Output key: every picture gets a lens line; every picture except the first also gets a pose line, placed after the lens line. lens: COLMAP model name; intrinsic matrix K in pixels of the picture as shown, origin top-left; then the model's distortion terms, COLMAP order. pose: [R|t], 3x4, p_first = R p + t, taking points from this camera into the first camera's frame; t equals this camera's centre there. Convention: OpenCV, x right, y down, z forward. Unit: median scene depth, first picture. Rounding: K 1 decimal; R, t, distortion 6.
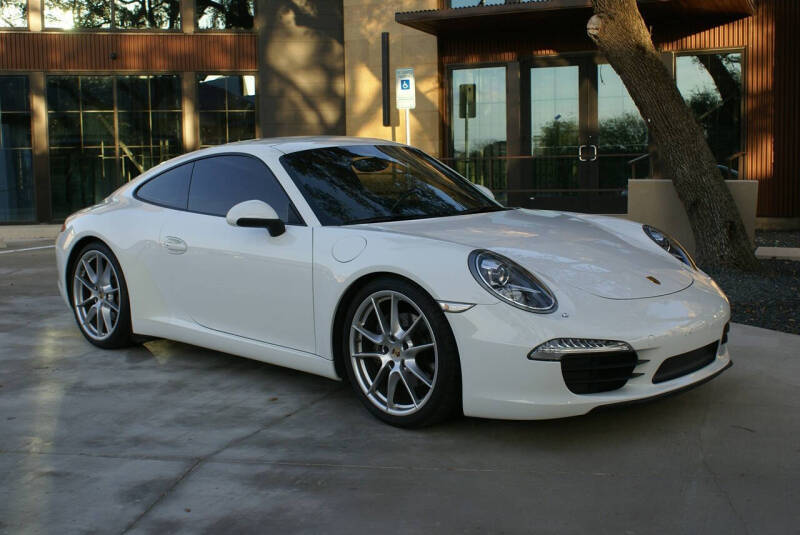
lens RADIAL K [[1015.9, 0, 400.0], [0, 1015.9, 267.5], [0, 0, 1]] dist [-0.113180, 0.272856]
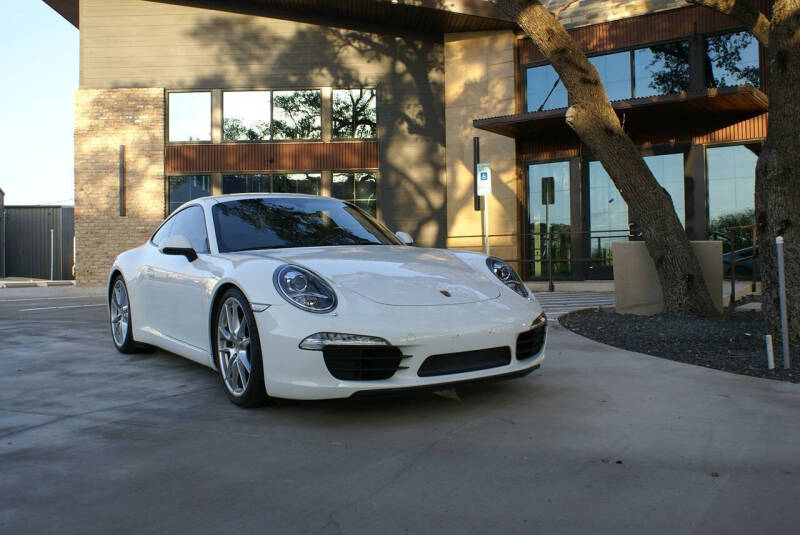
lens RADIAL K [[801.1, 0, 400.0], [0, 801.1, 267.5], [0, 0, 1]] dist [-0.083764, 0.016786]
pose [[0.973975, 0.005691, -0.226585, 0.301820], [-0.025483, 0.996096, -0.084521, 0.046118], [0.225220, 0.088095, 0.970317, 0.047073]]
